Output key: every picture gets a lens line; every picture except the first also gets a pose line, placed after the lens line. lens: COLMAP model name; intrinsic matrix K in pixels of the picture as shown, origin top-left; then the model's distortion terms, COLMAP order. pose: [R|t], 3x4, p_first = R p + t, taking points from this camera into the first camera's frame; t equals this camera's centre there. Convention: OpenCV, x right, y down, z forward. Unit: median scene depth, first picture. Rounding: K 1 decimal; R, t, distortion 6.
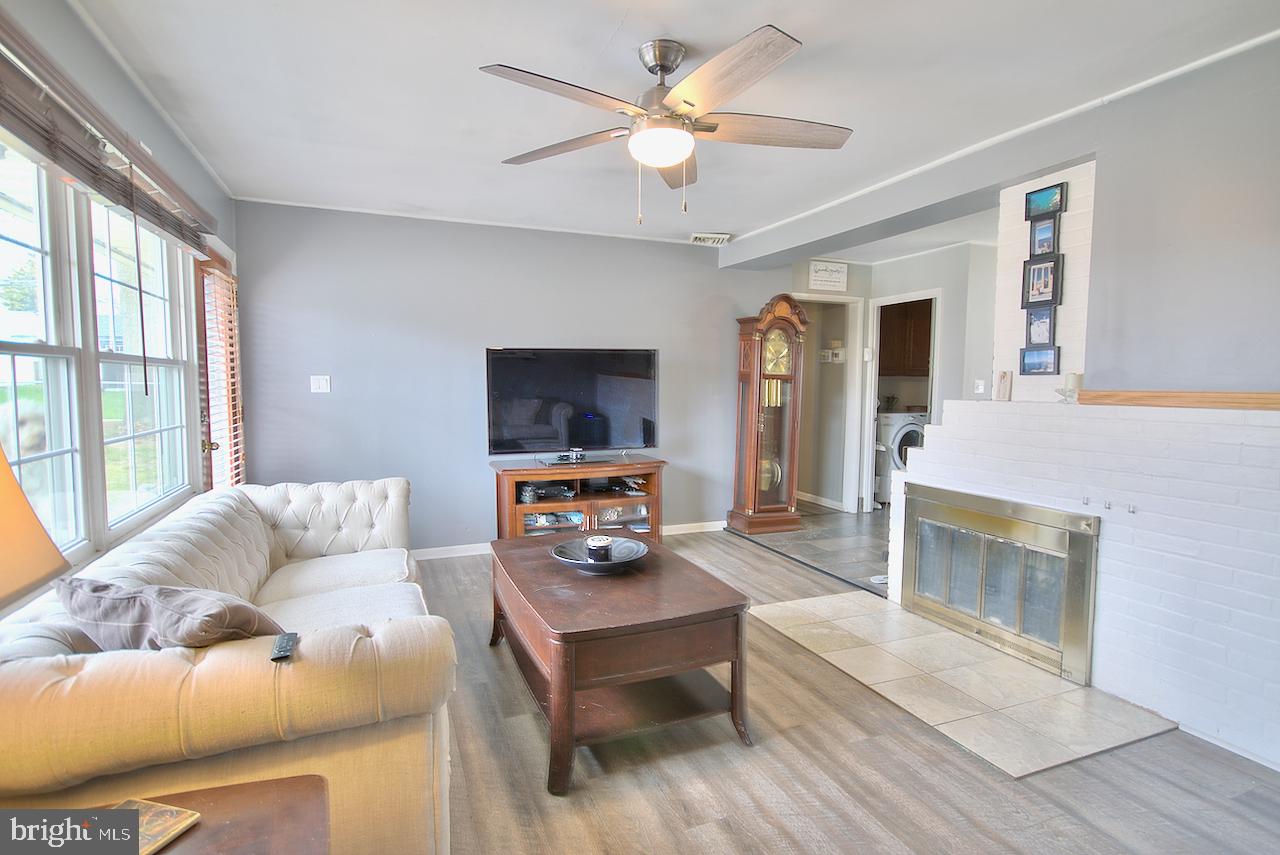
lens RADIAL K [[630.0, 0, 635.6], [0, 630.0, 427.4], [0, 0, 1]] dist [0.001814, -0.004098]
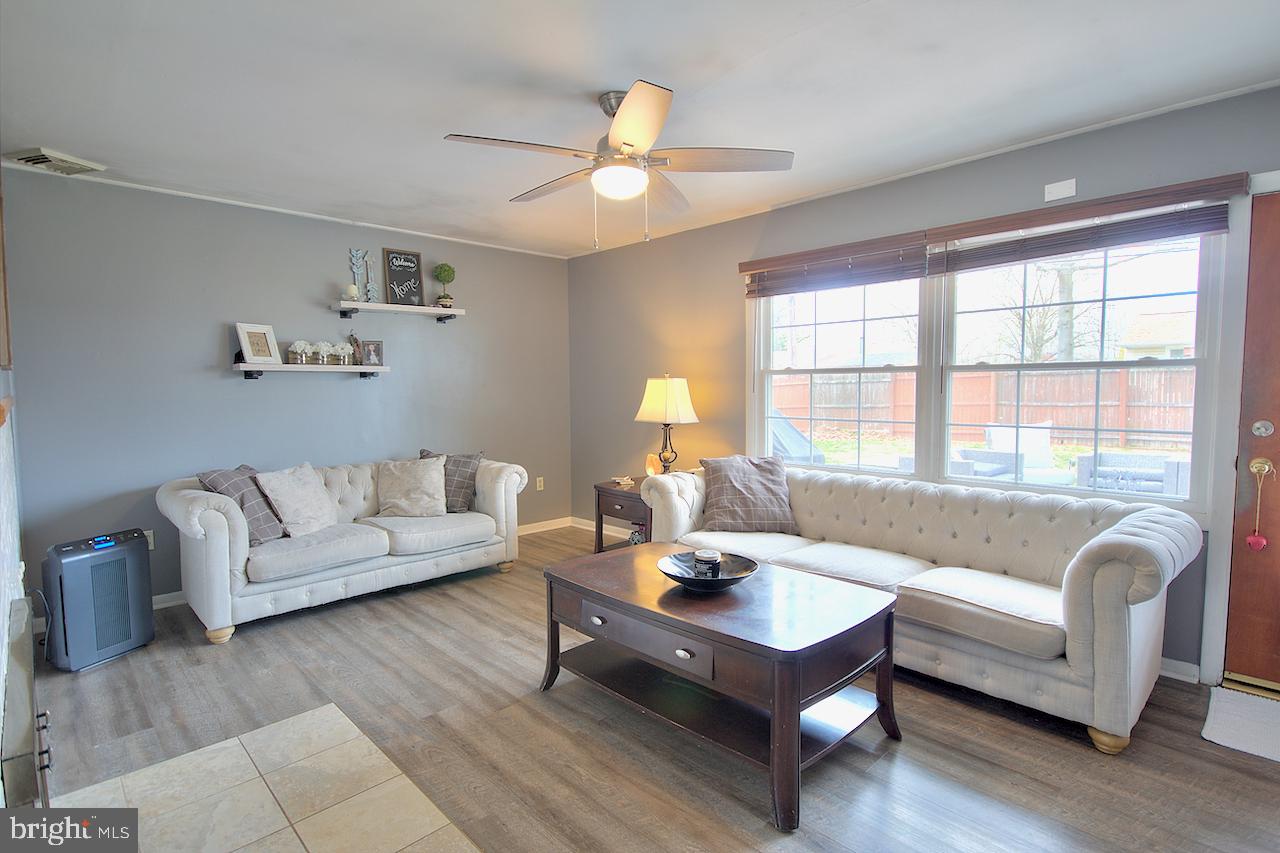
lens RADIAL K [[630.0, 0, 639.8], [0, 630.0, 428.0], [0, 0, 1]] dist [0.001814, -0.004098]
pose [[-0.928349, 0.025960, -0.370803, 0.455713], [-0.026295, 0.990473, 0.135175, -0.160673], [0.370780, 0.135240, -0.918821, 2.157324]]
